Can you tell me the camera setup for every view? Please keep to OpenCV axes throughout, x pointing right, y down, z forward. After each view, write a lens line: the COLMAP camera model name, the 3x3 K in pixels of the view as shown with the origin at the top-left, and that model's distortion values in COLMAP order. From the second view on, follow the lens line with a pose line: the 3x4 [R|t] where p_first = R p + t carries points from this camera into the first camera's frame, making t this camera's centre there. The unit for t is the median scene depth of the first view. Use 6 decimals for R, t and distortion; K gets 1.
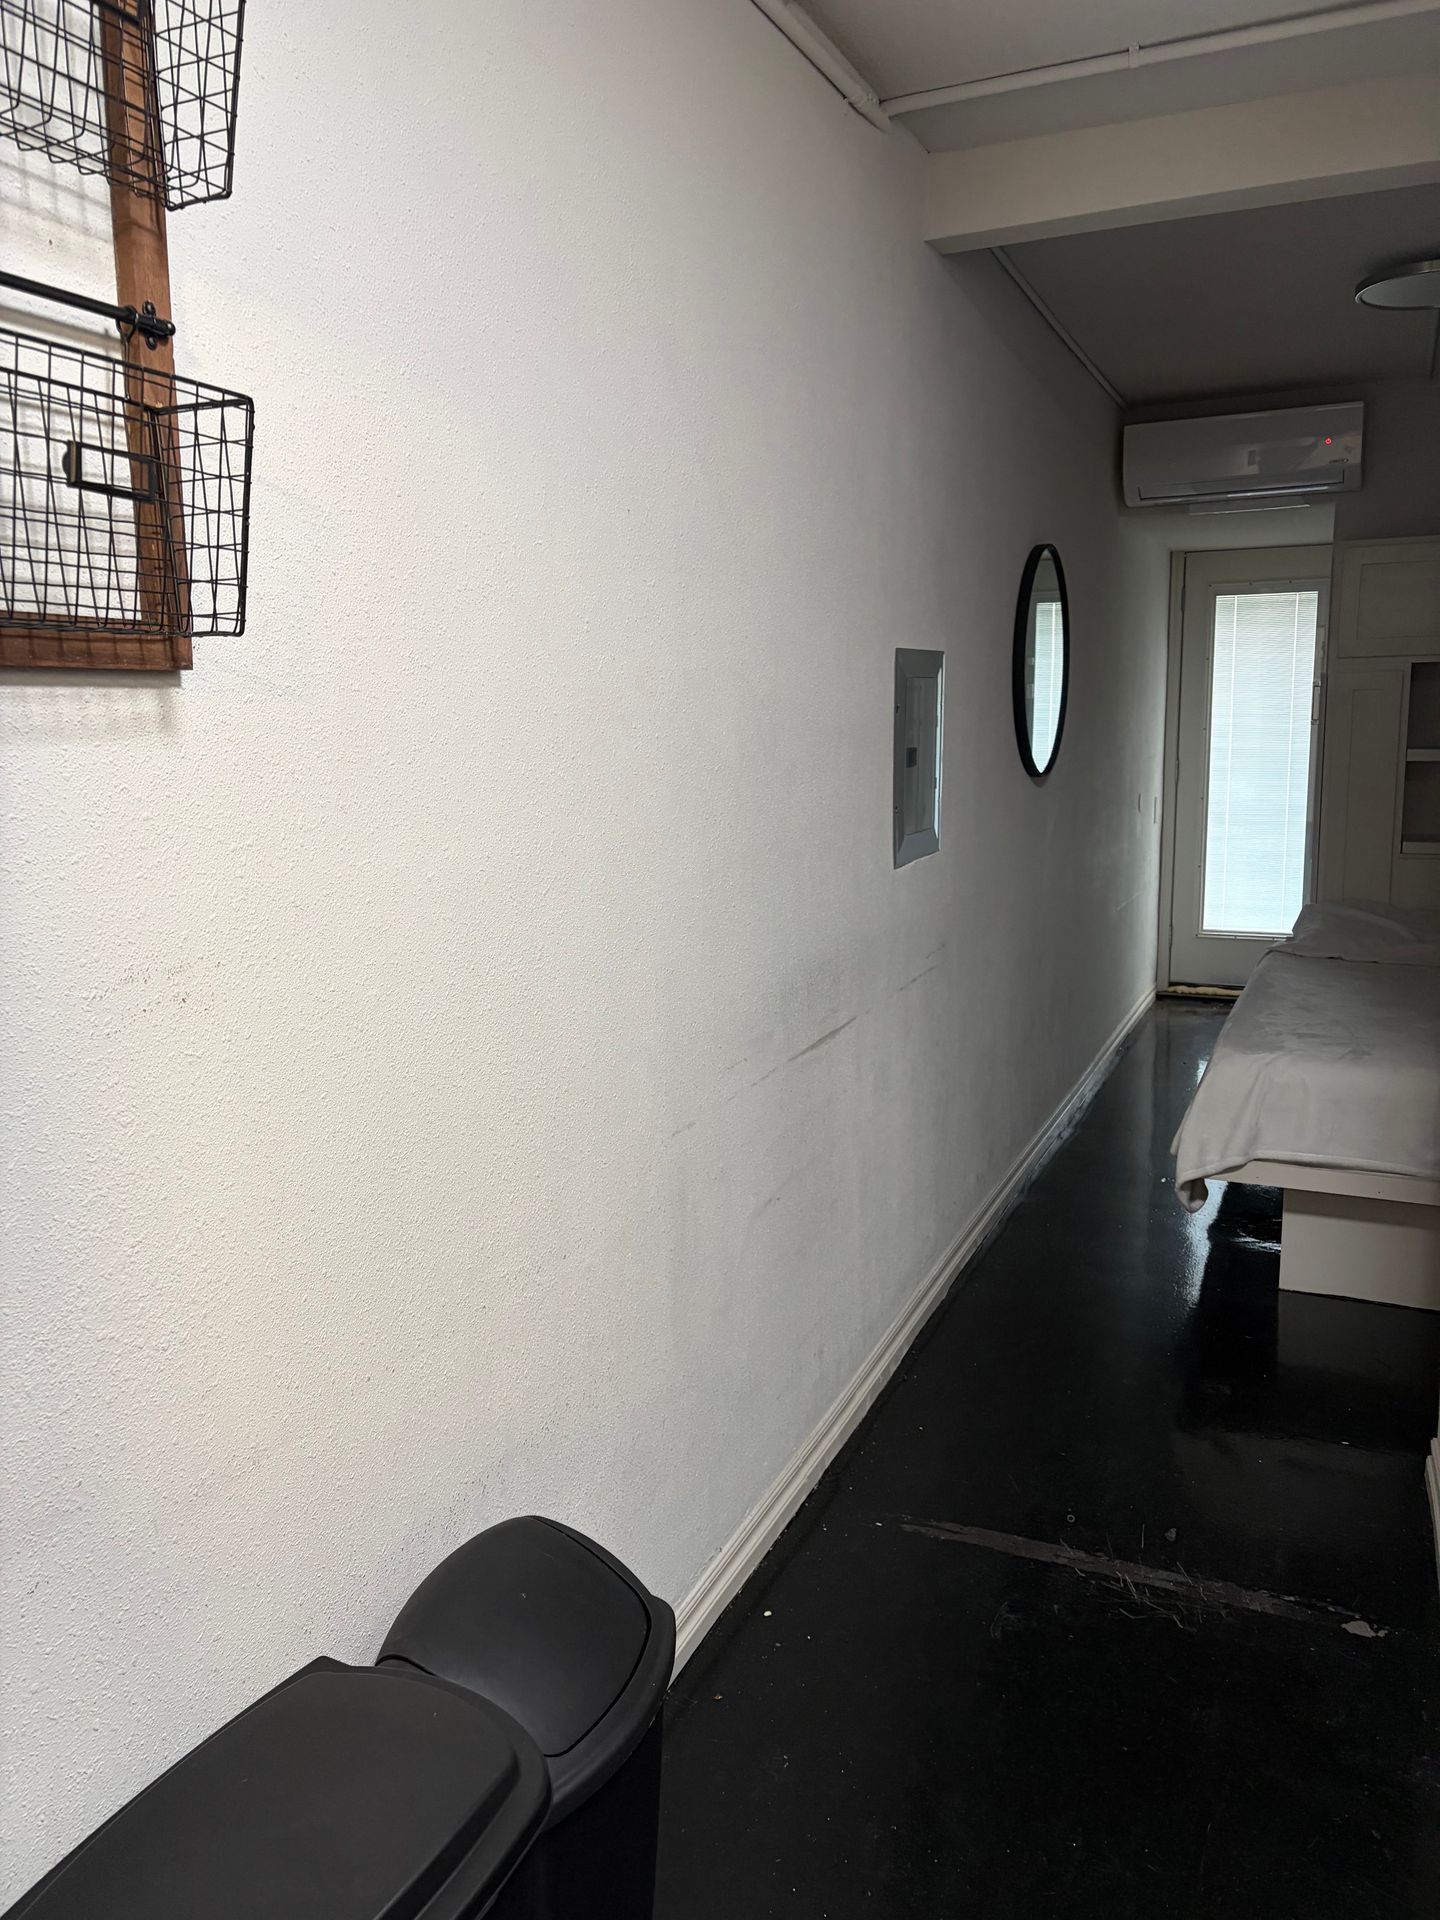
lens RADIAL K [[1475.4, 0, 731.0], [0, 1475.4, 944.7], [0, 0, 1]] dist [0.025379, -0.006164]
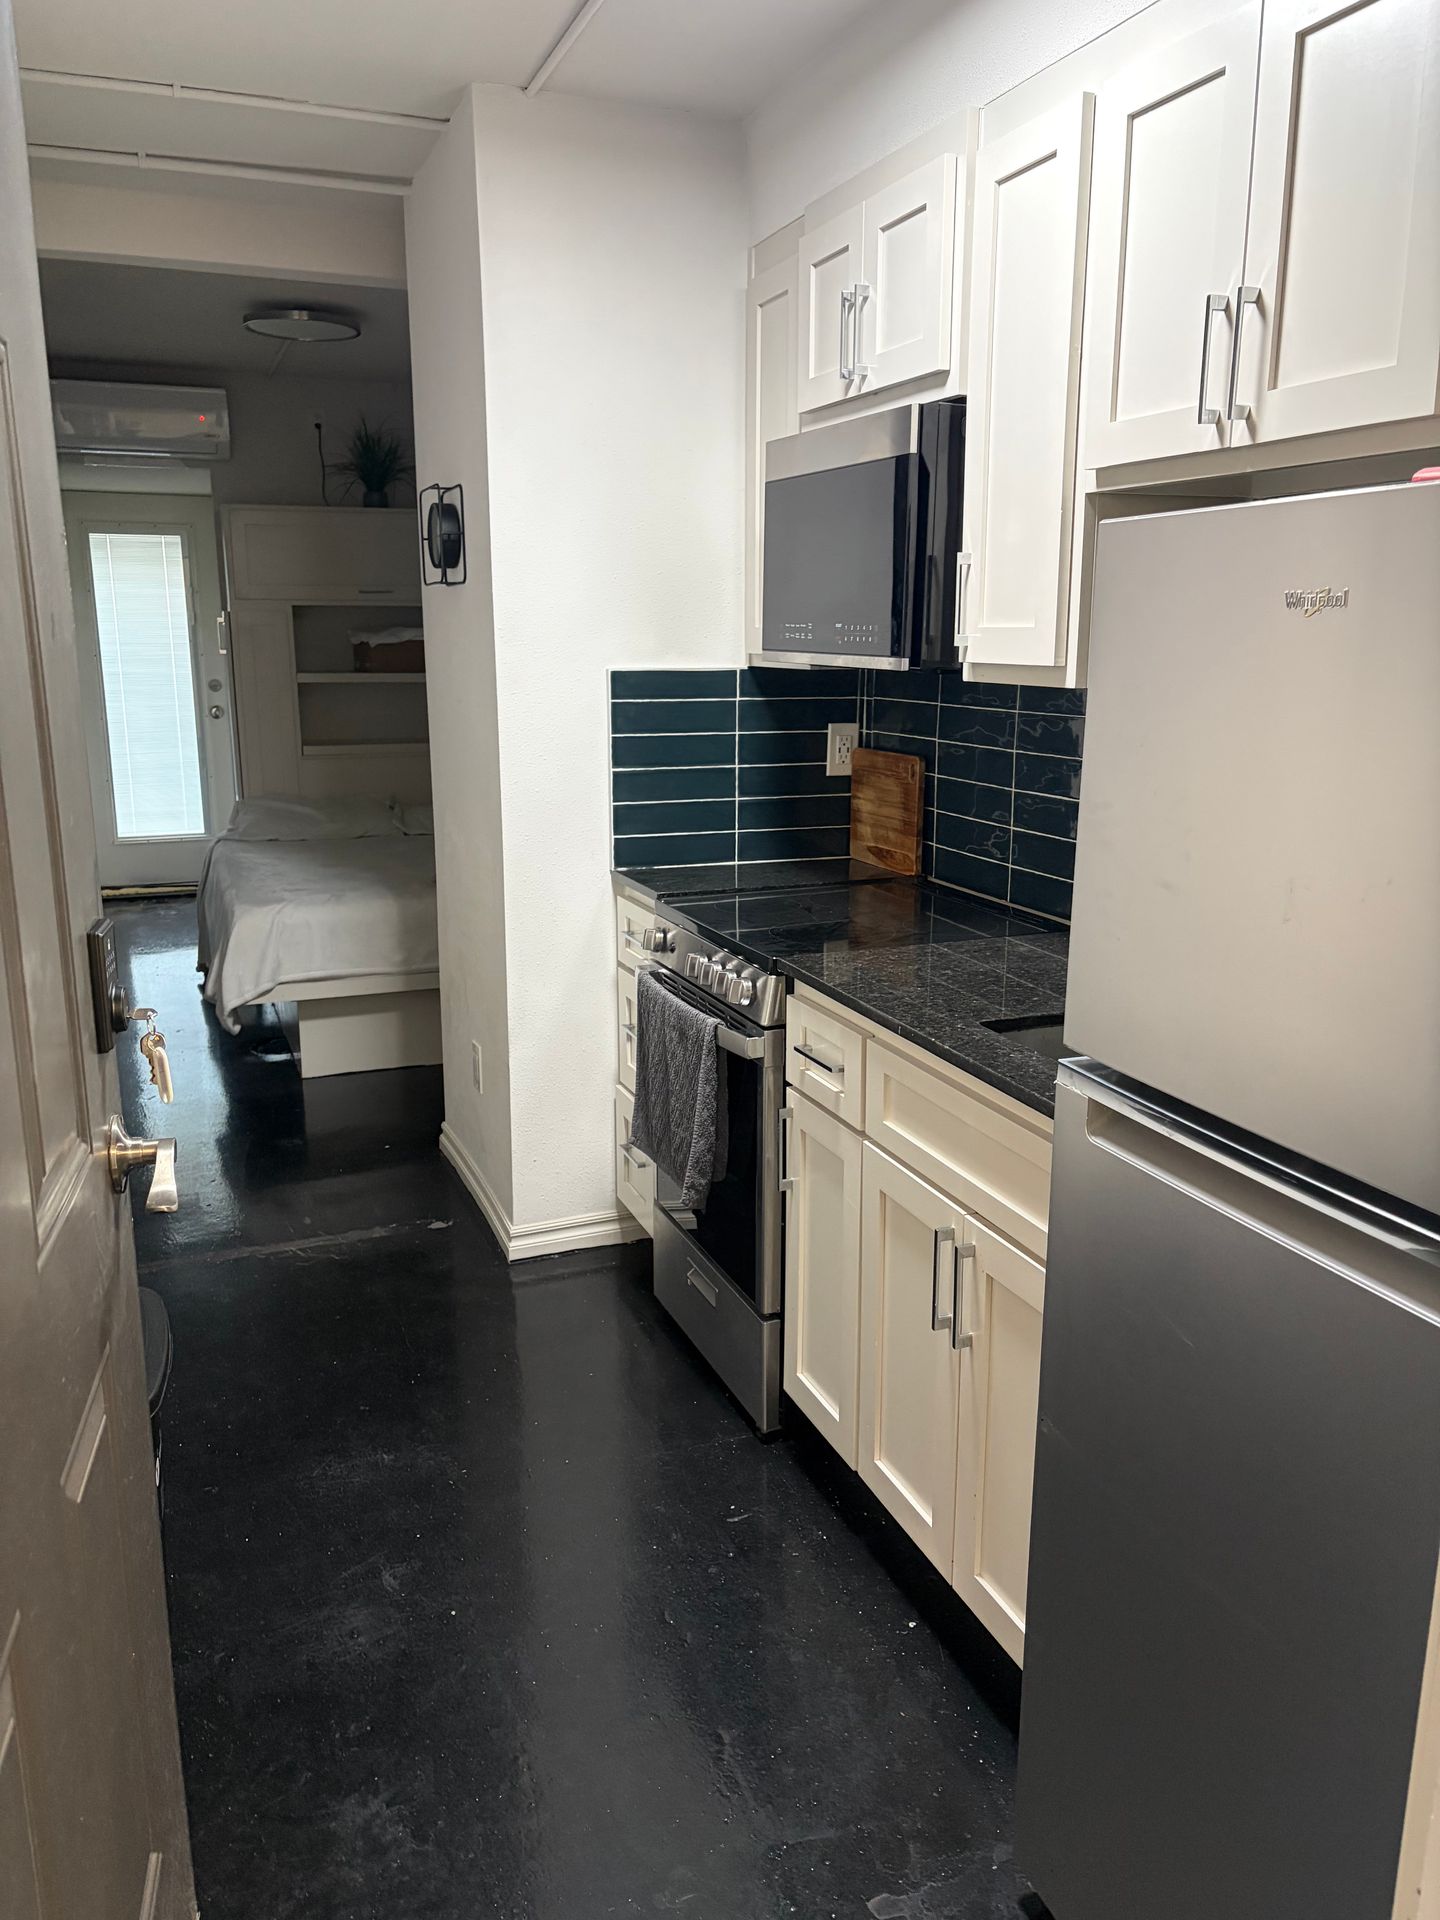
lens RADIAL K [[1475.4, 0, 742.6], [0, 1475.4, 933.5], [0, 0, 1]] dist [0.025379, -0.006164]
pose [[0.705274, -0.136597, 0.695650, -0.175624], [0.104851, 0.990569, 0.088205, 0.016213], [-0.701138, 0.010731, 0.712945, -0.159745]]
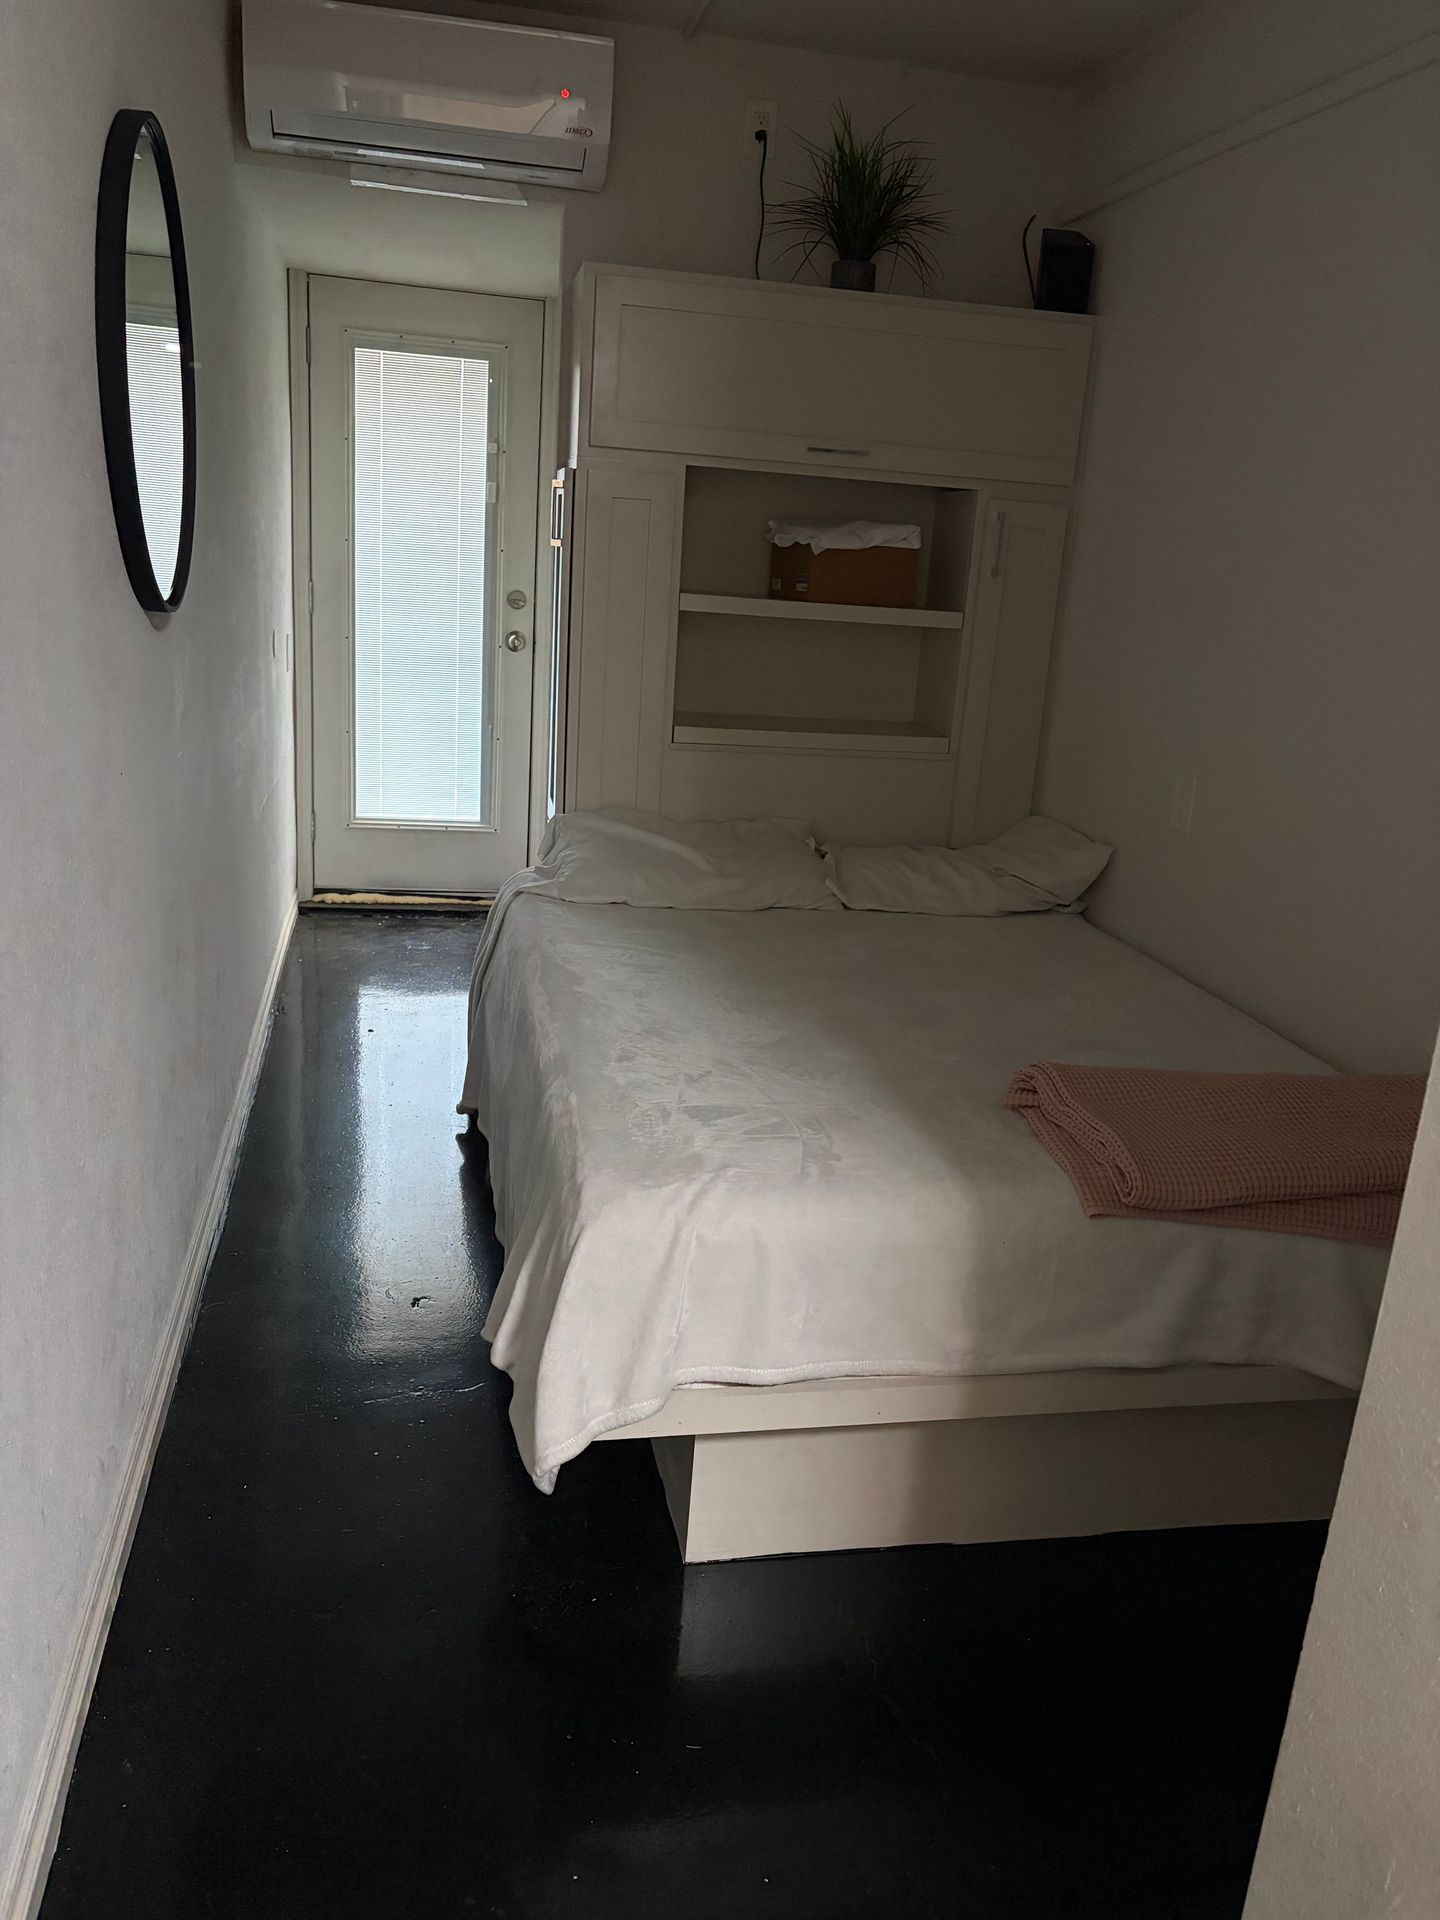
lens RADIAL K [[1475.4, 0, 727.2], [0, 1475.4, 967.9], [0, 0, 1]] dist [0.025379, -0.006164]
pose [[0.816594, -0.090233, 0.570116, 0.052239], [0.011434, 0.990040, 0.140318, -0.049005], [-0.577099, -0.108064, 0.809493, 0.366315]]
